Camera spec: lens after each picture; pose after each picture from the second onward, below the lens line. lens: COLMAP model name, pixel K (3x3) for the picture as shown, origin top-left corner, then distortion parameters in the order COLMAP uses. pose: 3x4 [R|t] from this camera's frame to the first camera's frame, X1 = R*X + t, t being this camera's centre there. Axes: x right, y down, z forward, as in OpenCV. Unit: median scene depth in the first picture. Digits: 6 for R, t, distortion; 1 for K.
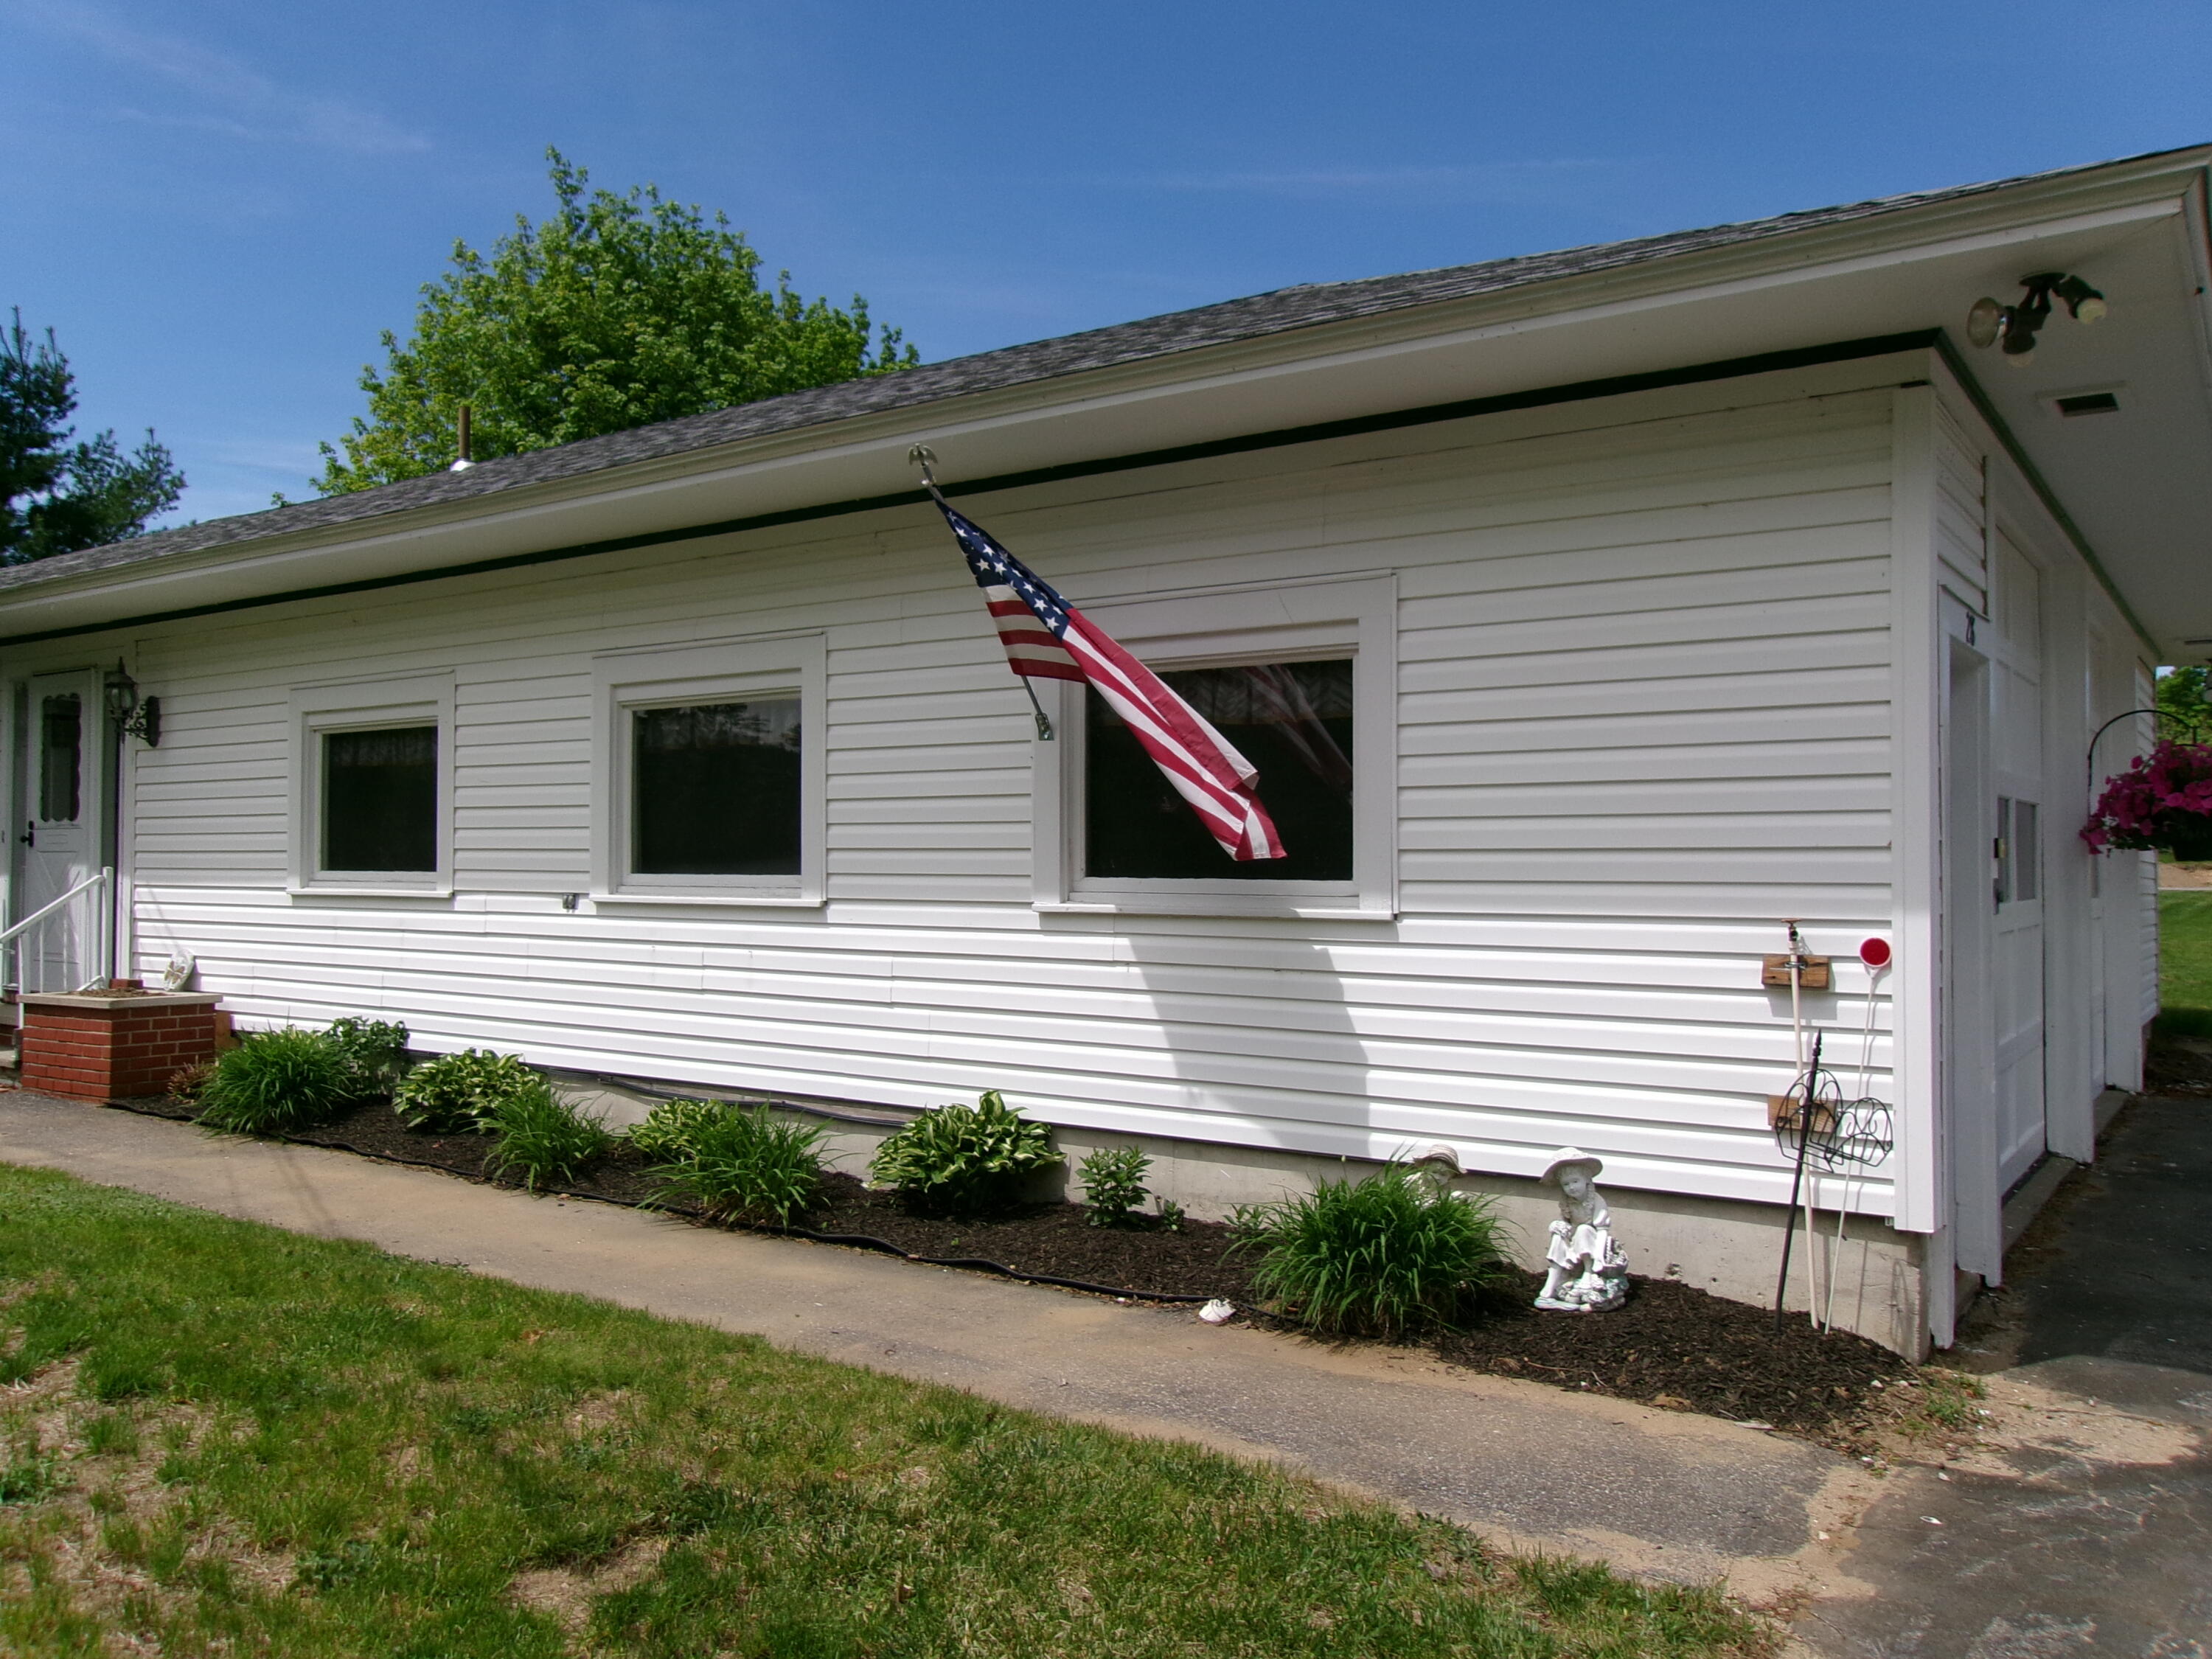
lens RADIAL K [[1715.3, 0, 1110.6], [0, 1715.3, 840.1], [0, 0, 1]] dist [-0.022905, 0.052430]
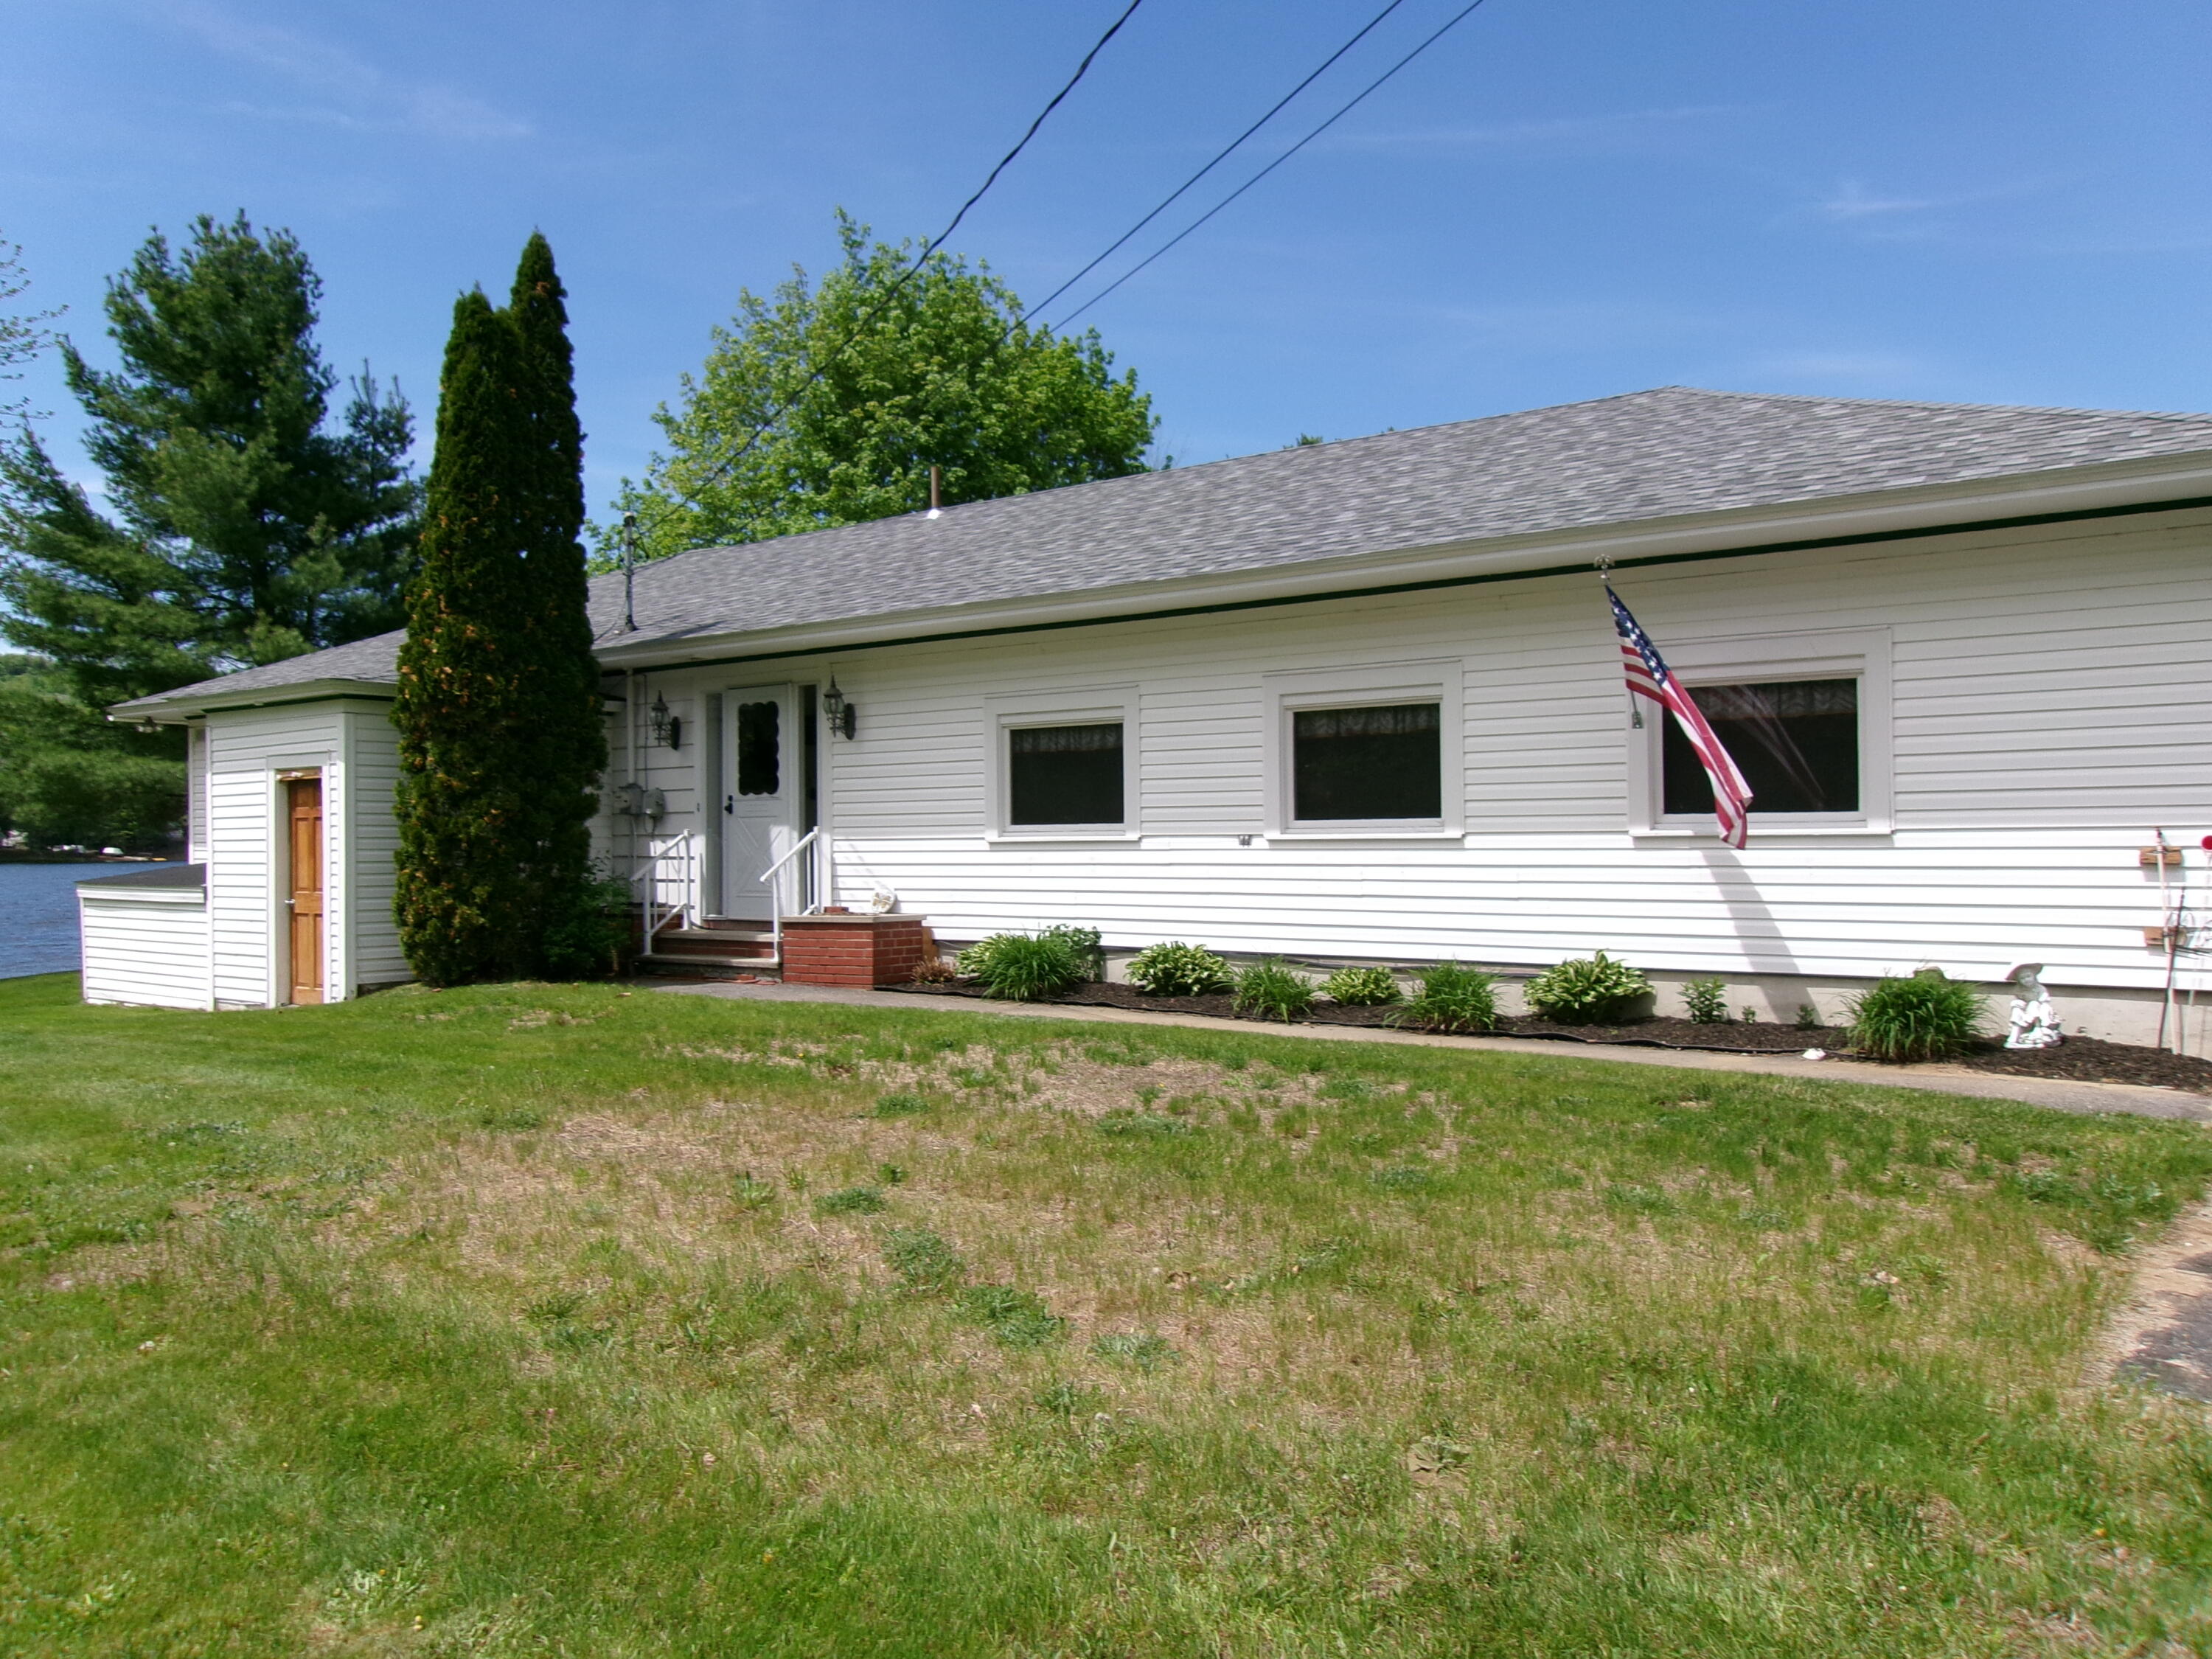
lens RADIAL K [[1715.3, 0, 1113.8], [0, 1715.3, 829.3], [0, 0, 1]] dist [-0.022905, 0.052430]
pose [[0.998804, -0.010742, -0.047694, -0.311735], [0.010990, 0.999927, 0.004954, 0.015227], [0.047637, -0.005472, 0.998850, -0.428423]]
